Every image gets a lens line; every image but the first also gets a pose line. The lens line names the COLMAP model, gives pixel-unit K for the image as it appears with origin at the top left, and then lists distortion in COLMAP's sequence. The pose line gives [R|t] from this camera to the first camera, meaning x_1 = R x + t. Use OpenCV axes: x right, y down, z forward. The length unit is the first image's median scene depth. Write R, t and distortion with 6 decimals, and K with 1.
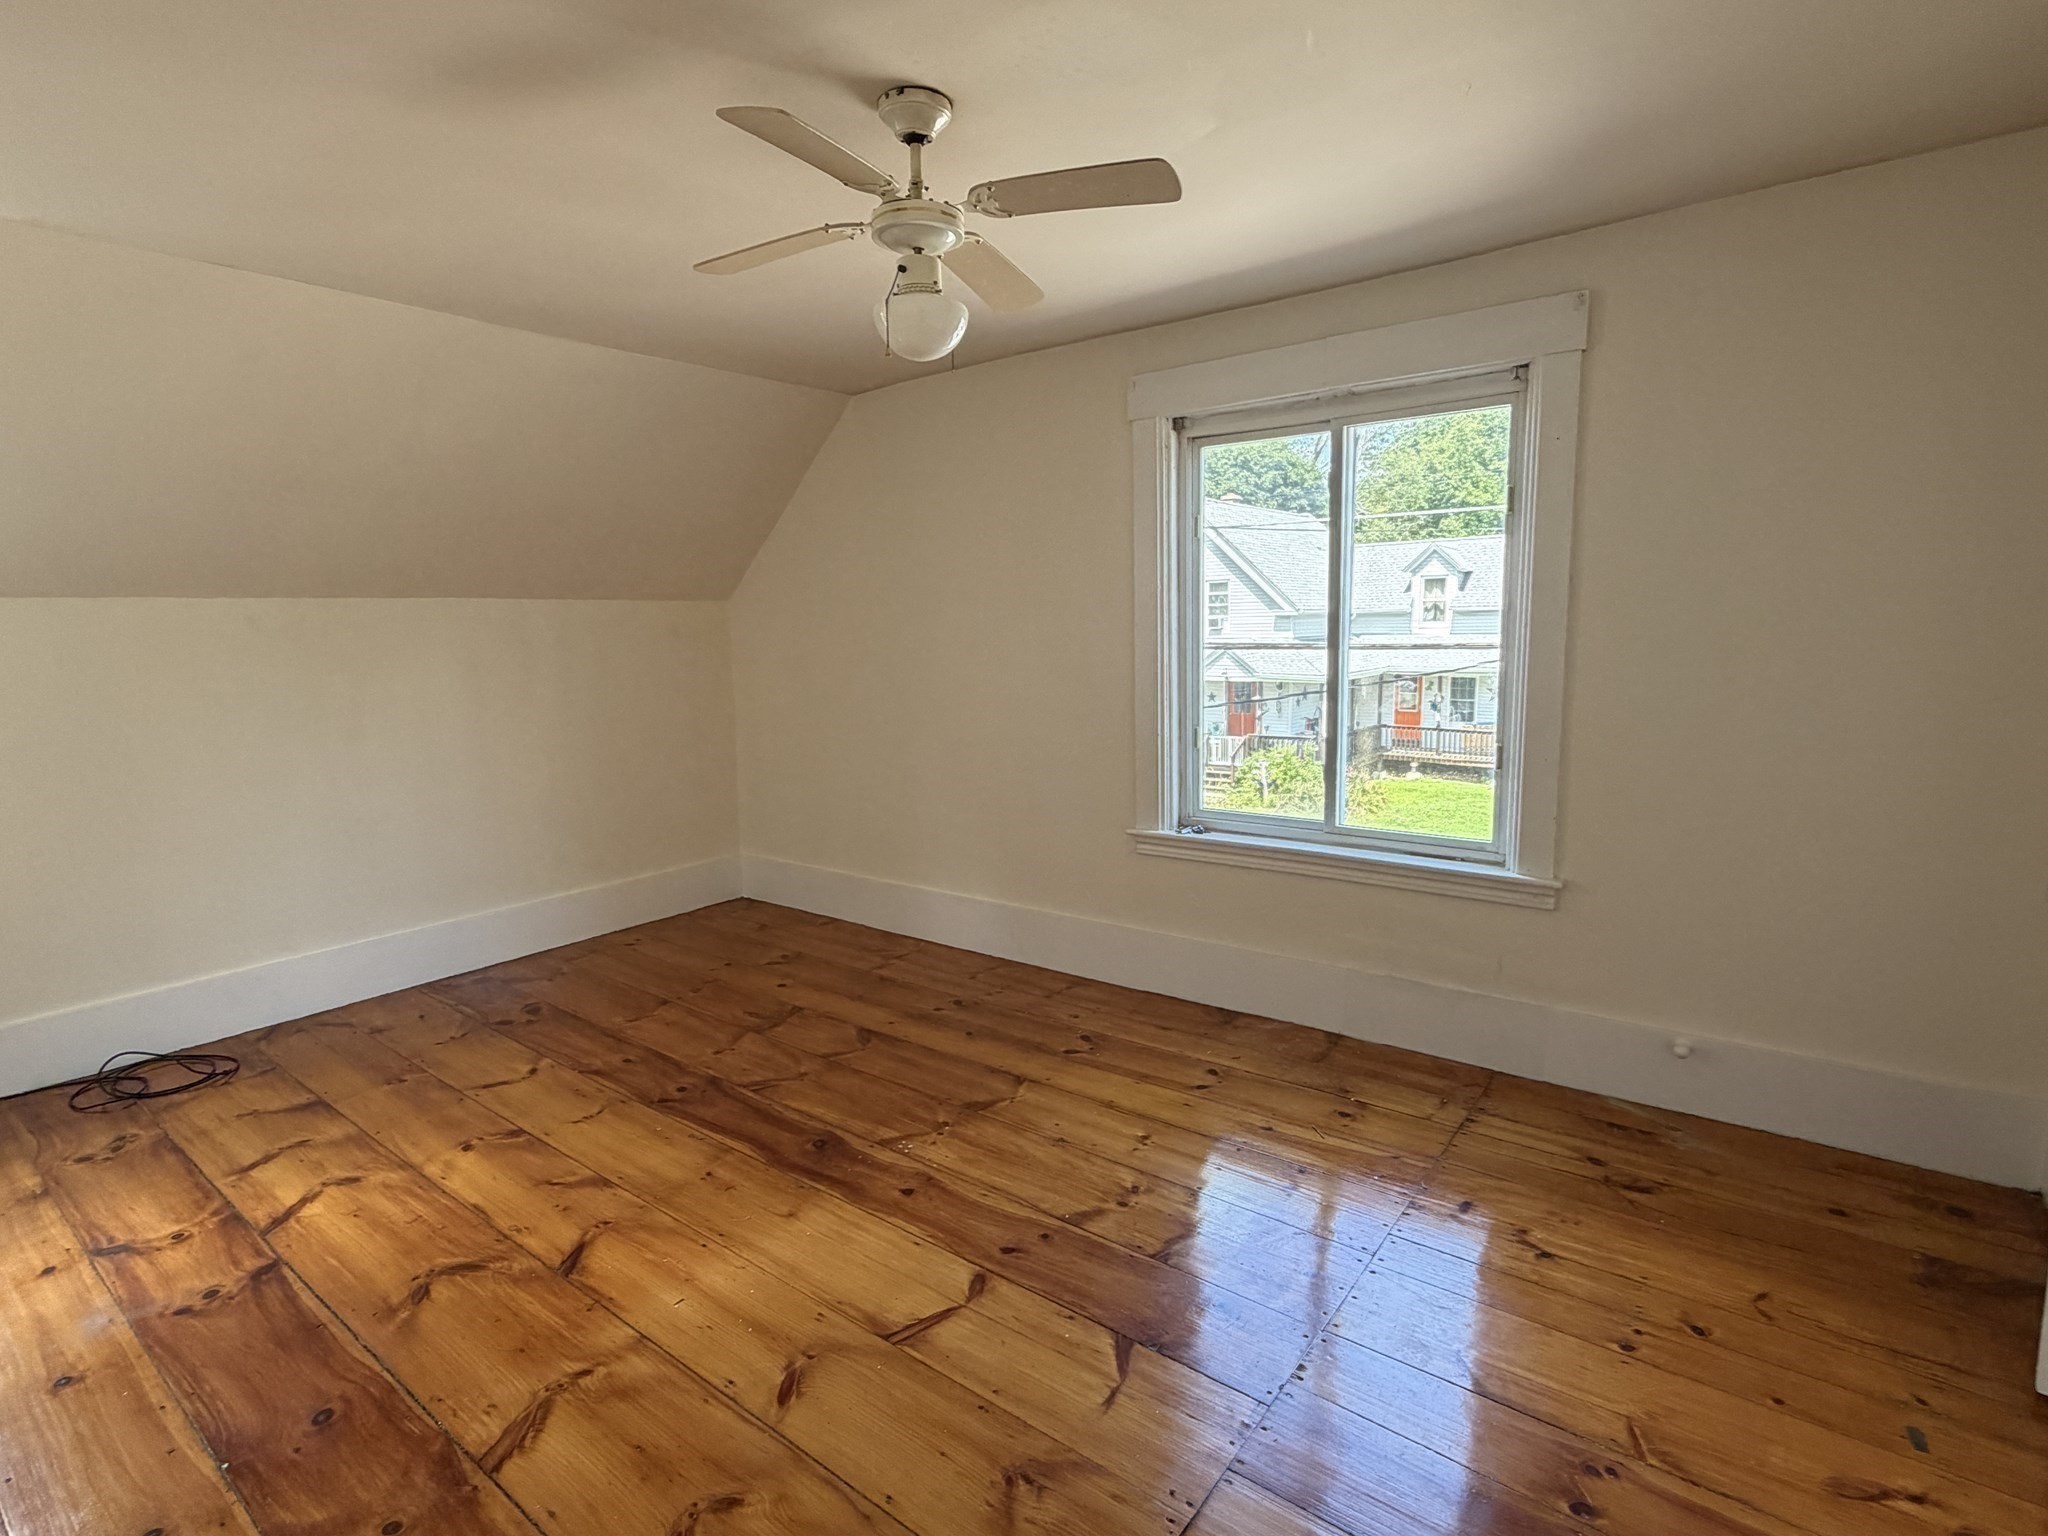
lens RADIAL K [[1042.0, 0, 1025.2], [0, 1042.0, 769.9], [0, 0, 1]] dist [0.013131, -0.000535]
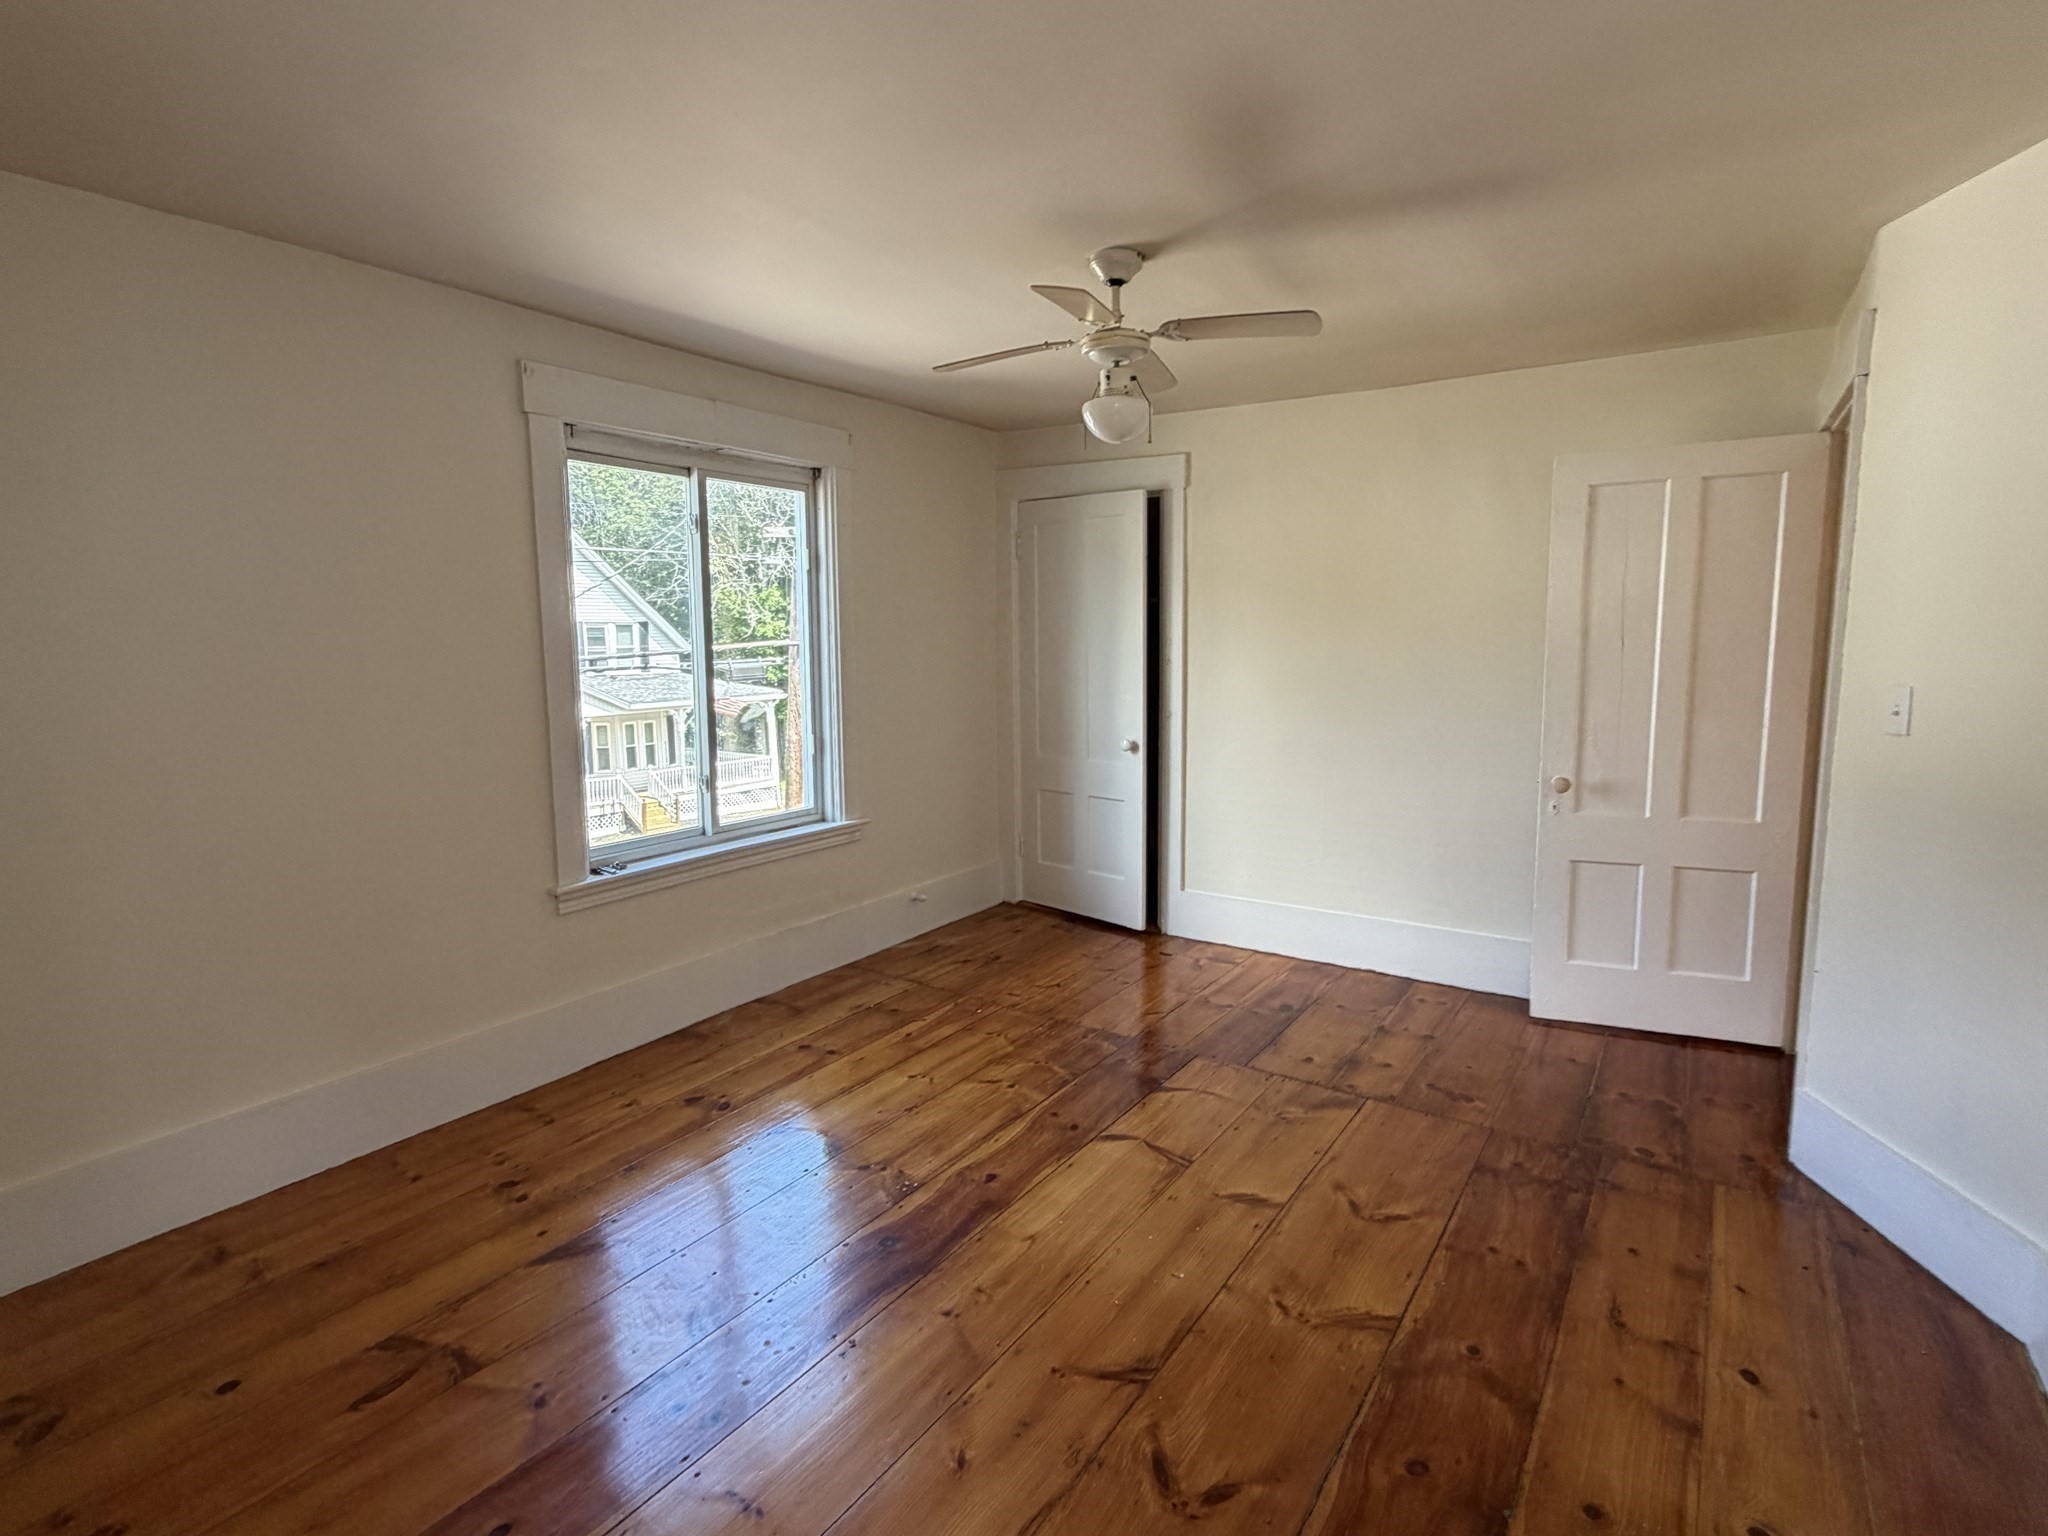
lens RADIAL K [[1042.0, 0, 1025.0], [0, 1042.0, 762.3], [0, 0, 1]] dist [0.013131, -0.000535]
pose [[-0.081888, -0.096304, 0.991978, -0.979919], [0.153402, 0.982242, 0.108022, -0.099020], [-0.984765, 0.161017, -0.065660, 0.850792]]
